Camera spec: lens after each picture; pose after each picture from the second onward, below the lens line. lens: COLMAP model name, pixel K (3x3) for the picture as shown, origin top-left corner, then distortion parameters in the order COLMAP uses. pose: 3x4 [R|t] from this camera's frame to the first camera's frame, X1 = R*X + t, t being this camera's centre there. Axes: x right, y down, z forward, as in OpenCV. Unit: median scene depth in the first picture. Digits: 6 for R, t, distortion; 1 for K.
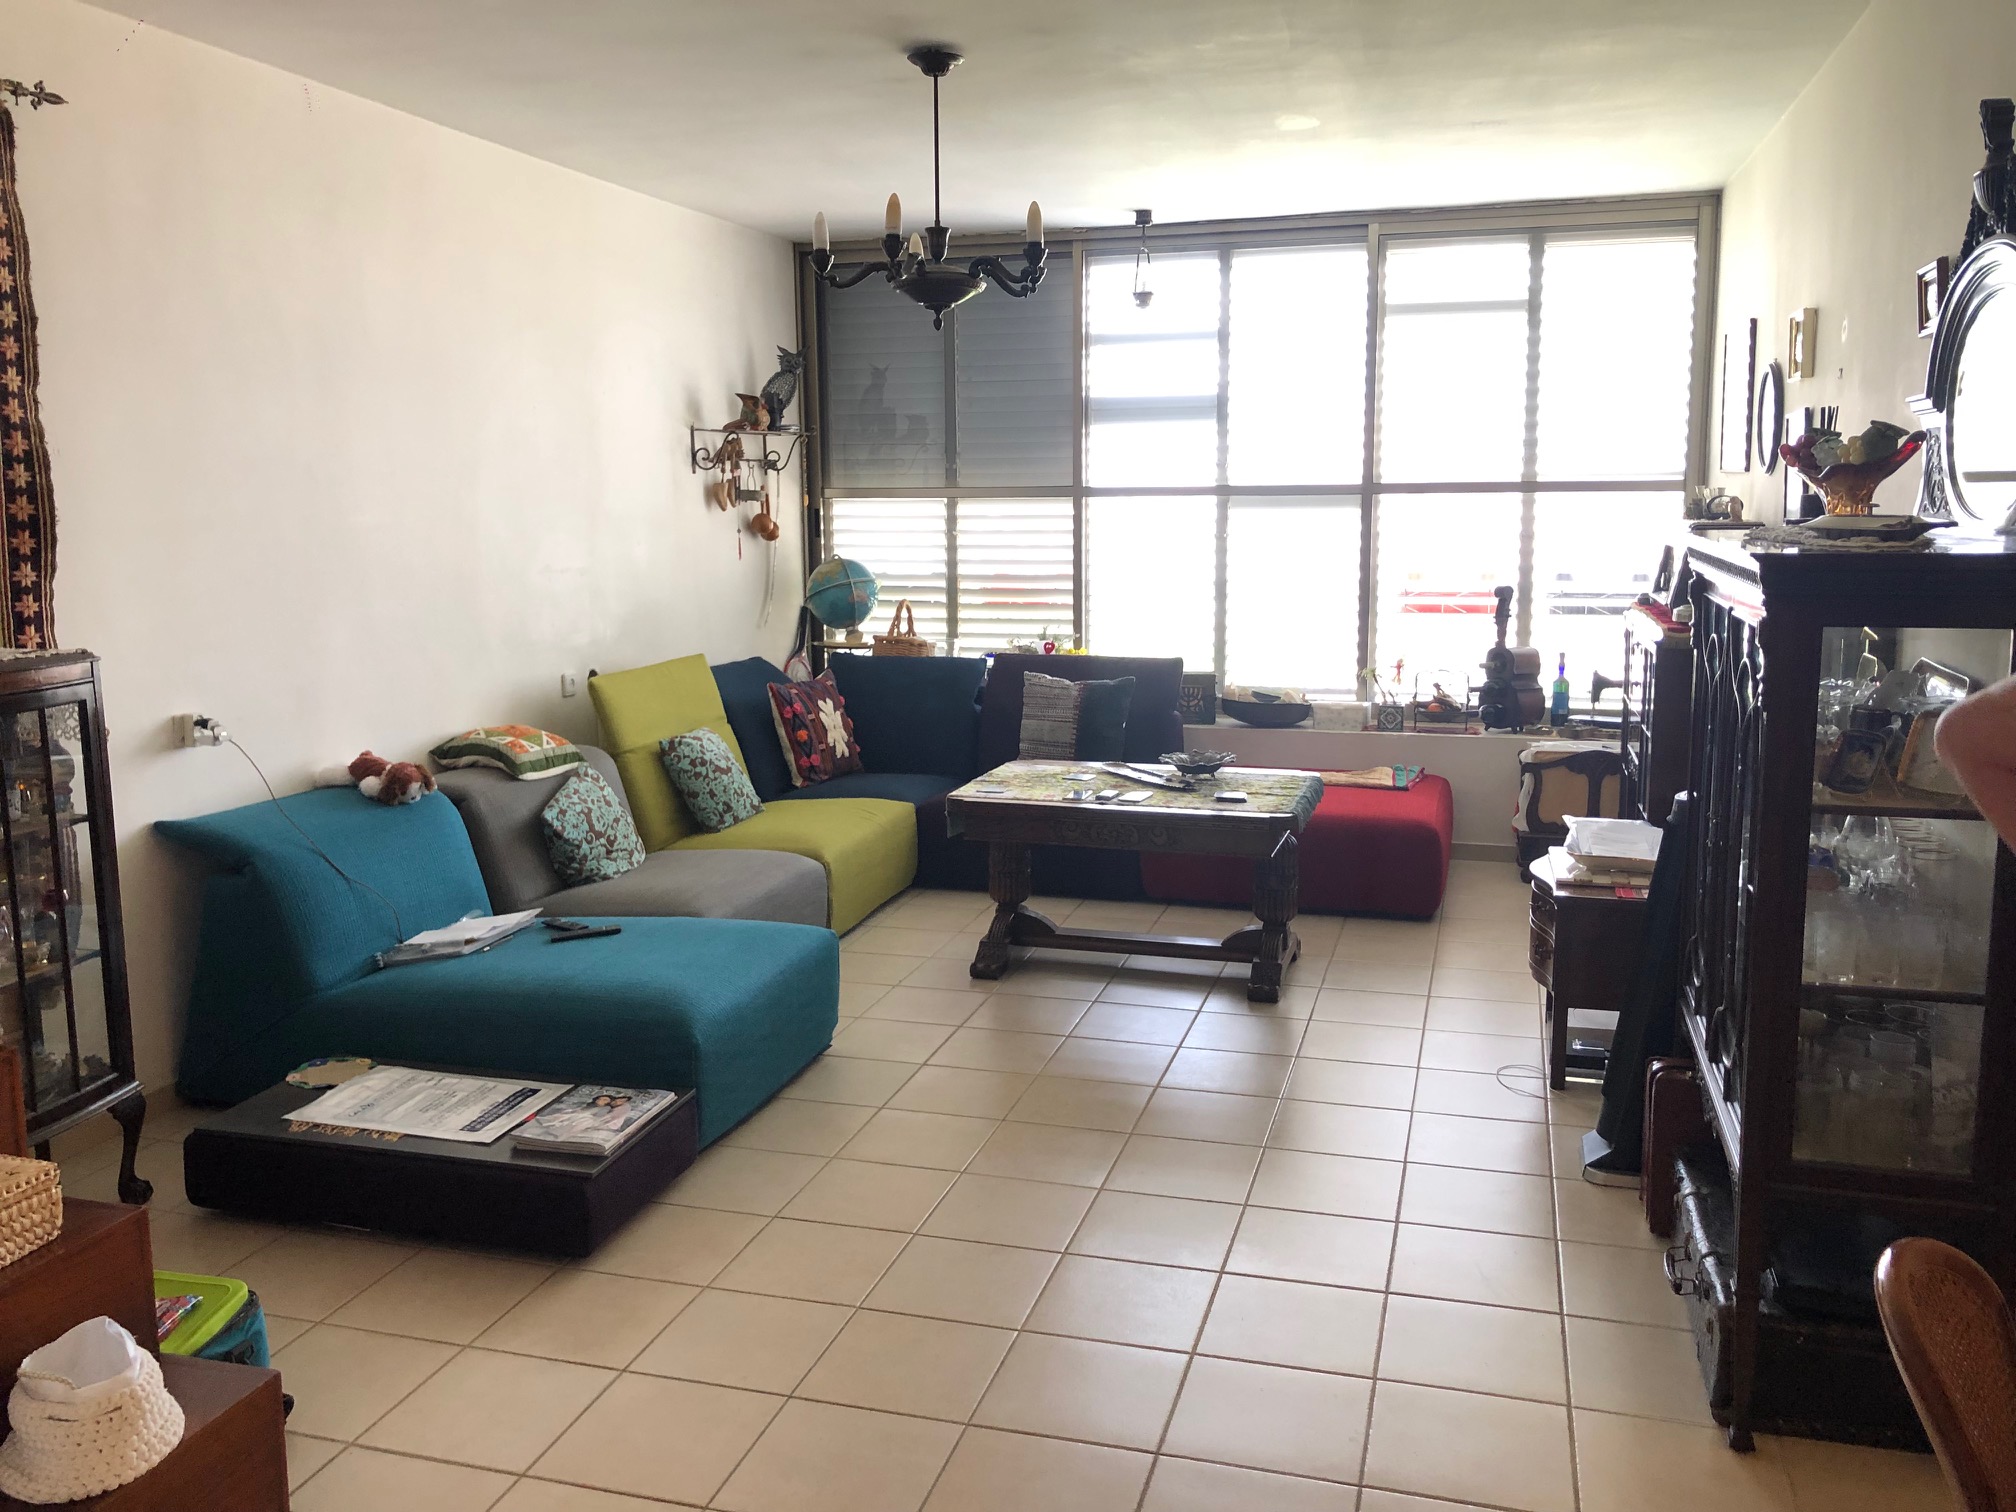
lens RADIAL K [[1663.2, 0, 992.8], [0, 1663.2, 709.7], [0, 0, 1]] dist [0.019688, -0.008550]
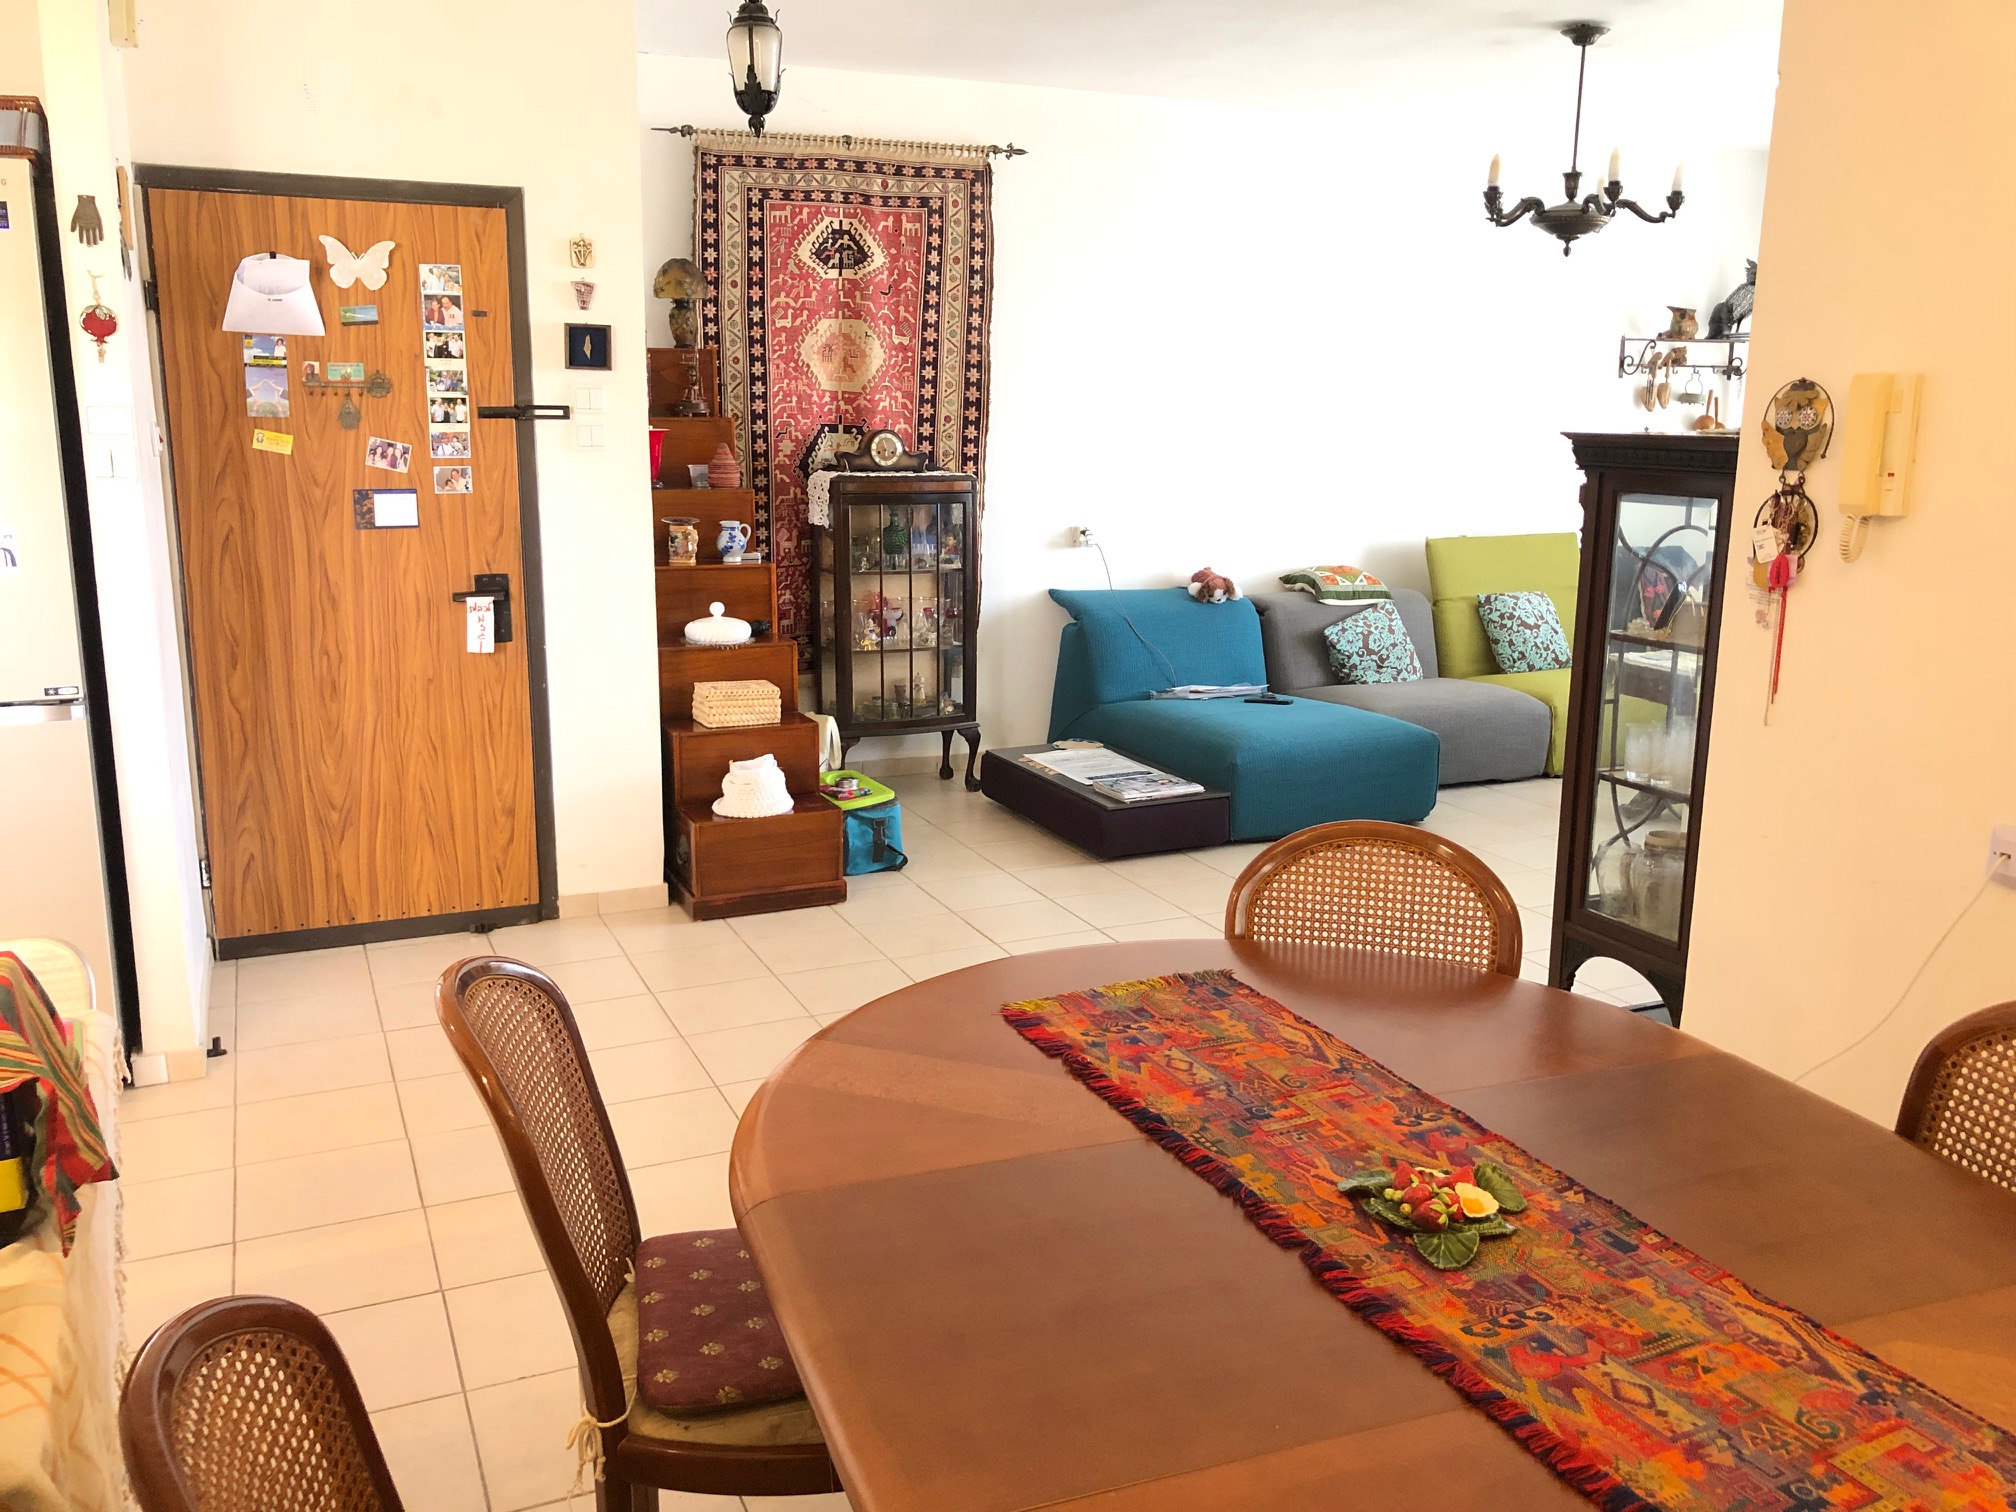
lens RADIAL K [[1663.2, 0, 1008.1], [0, 1663.2, 752.1], [0, 0, 1]] dist [0.019688, -0.008550]
pose [[0.661819, 0.169586, -0.730230, 0.659243], [-0.112530, 0.985514, 0.126885, 0.020968], [0.741170, -0.001802, 0.671315, -0.129129]]
